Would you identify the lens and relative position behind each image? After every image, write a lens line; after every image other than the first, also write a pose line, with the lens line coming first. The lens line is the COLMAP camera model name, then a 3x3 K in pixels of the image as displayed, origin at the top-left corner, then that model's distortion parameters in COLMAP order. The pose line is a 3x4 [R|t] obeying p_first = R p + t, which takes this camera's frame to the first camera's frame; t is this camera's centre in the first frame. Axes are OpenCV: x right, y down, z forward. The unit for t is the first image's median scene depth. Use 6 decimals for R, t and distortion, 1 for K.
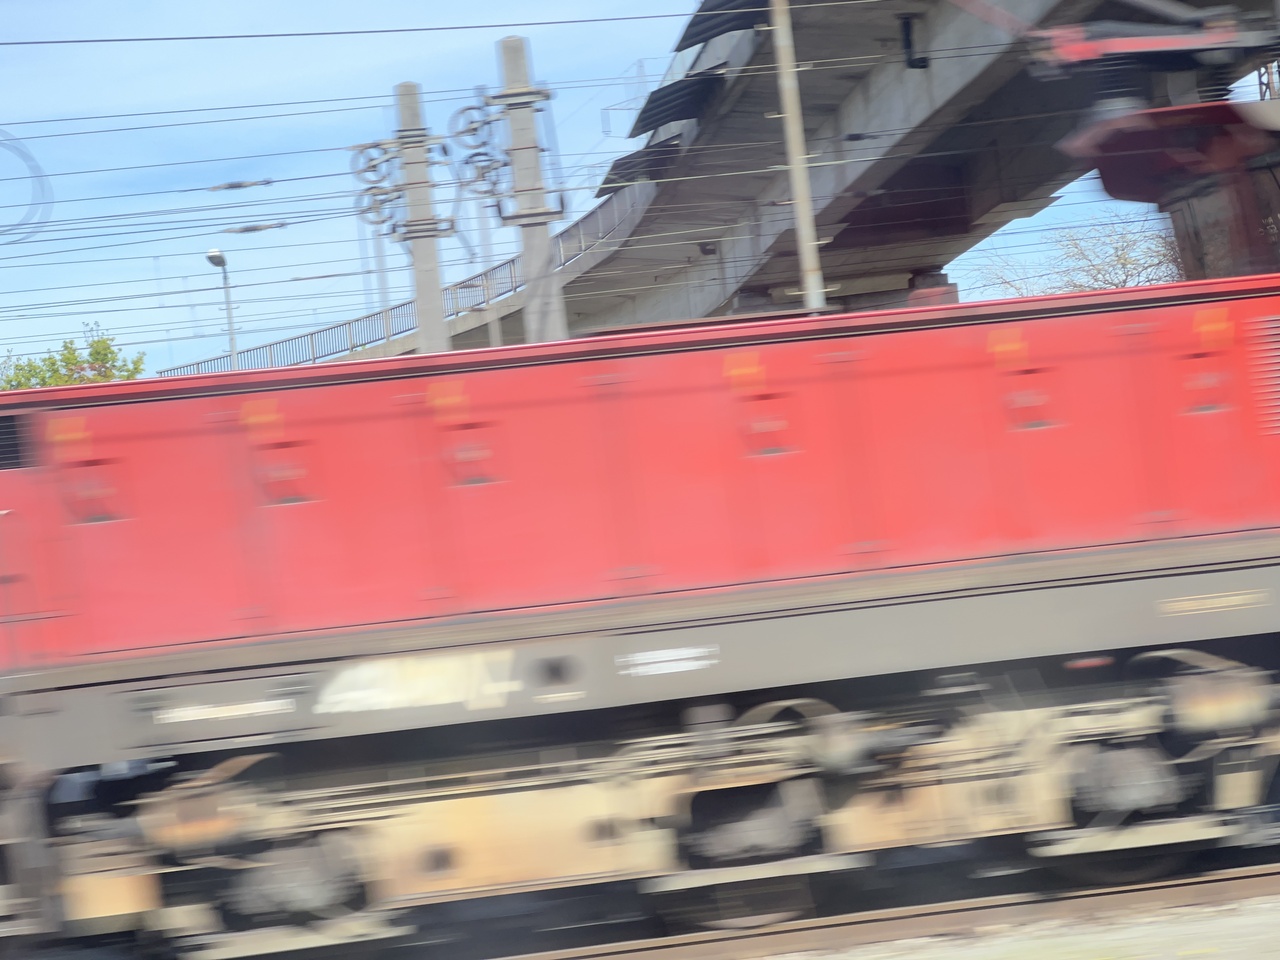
lens RADIAL K [[2835.8, 0, 631.1], [0, 2835.8, 488.5], [0, 0, 1]] dist [0.194870, 0.000000]
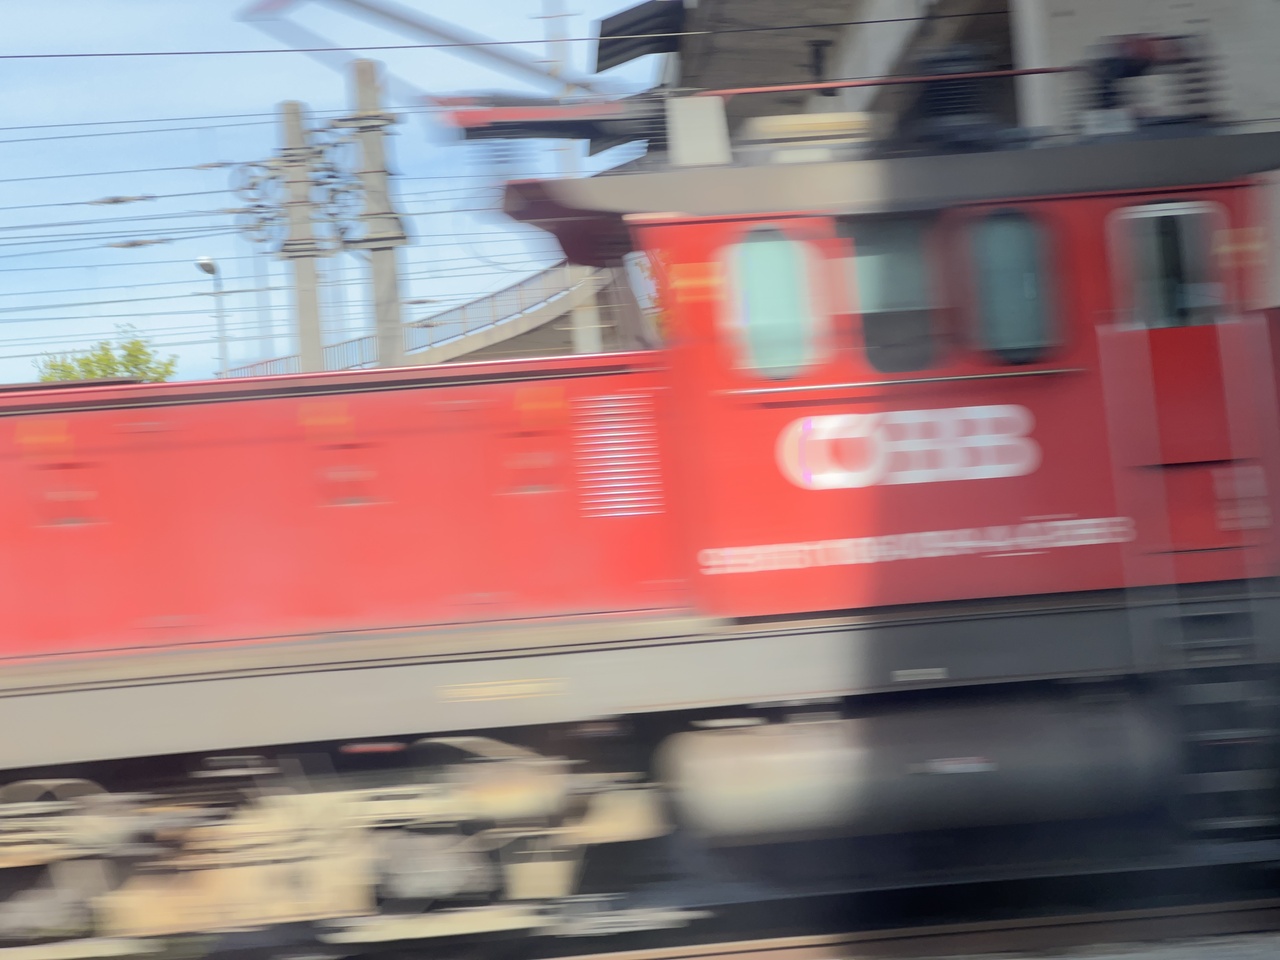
lens RADIAL K [[2835.8, 0, 634.5], [0, 2835.8, 490.2], [0, 0, 1]] dist [0.194870, 0.000000]
pose [[0.997931, 0.026655, -0.058510, 0.288092], [-0.026658, 0.999644, 0.000725, -0.028671], [0.058508, 0.000837, 0.998287, 0.029345]]
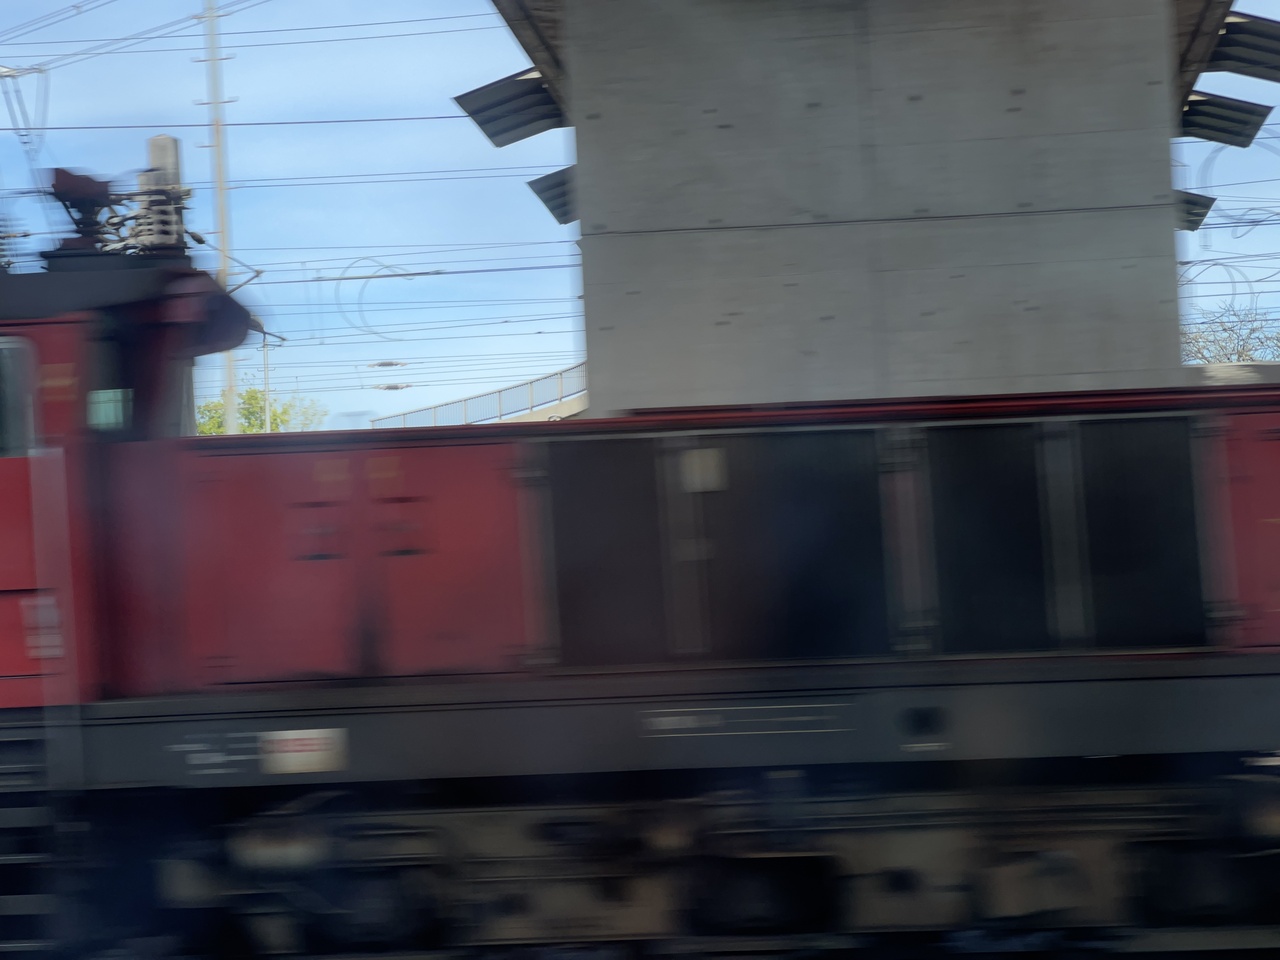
lens RADIAL K [[2835.8, 0, 639.2], [0, 2835.8, 472.7], [0, 0, 1]] dist [0.194870, 0.000000]
pose [[0.979186, 0.055071, -0.195350, 0.842594], [-0.059005, 0.998154, -0.014373, -0.083385], [0.194198, 0.025601, 0.980628, 0.076662]]
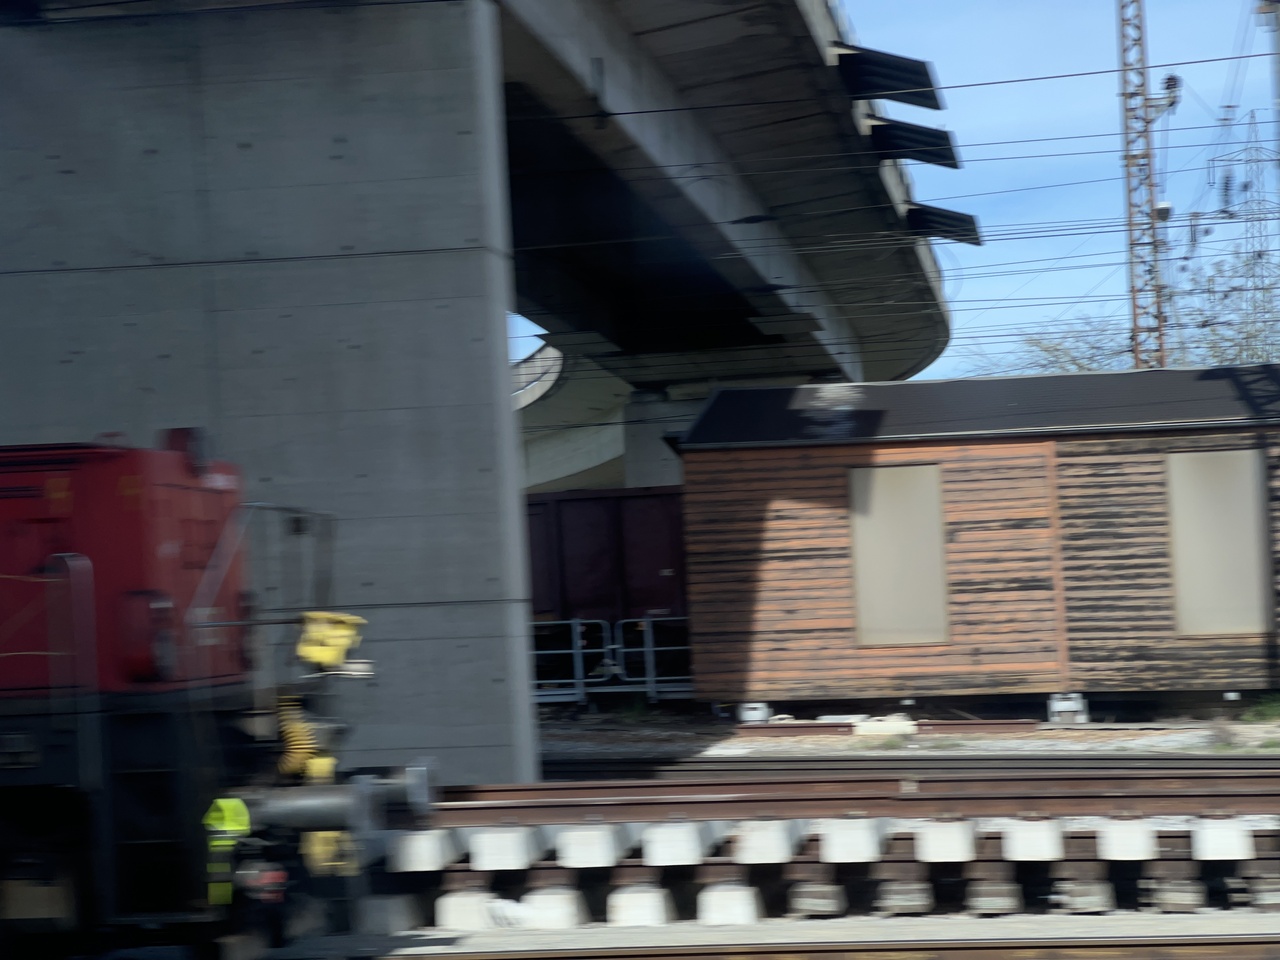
lens RADIAL K [[2835.8, 0, 676.5], [0, 2835.8, 448.4], [0, 0, 1]] dist [0.194870, 0.000000]
pose [[0.969104, 0.049662, -0.241602, 1.393198], [-0.055813, 0.998267, -0.018679, -0.137403], [0.240255, 0.031586, 0.970196, 0.117491]]
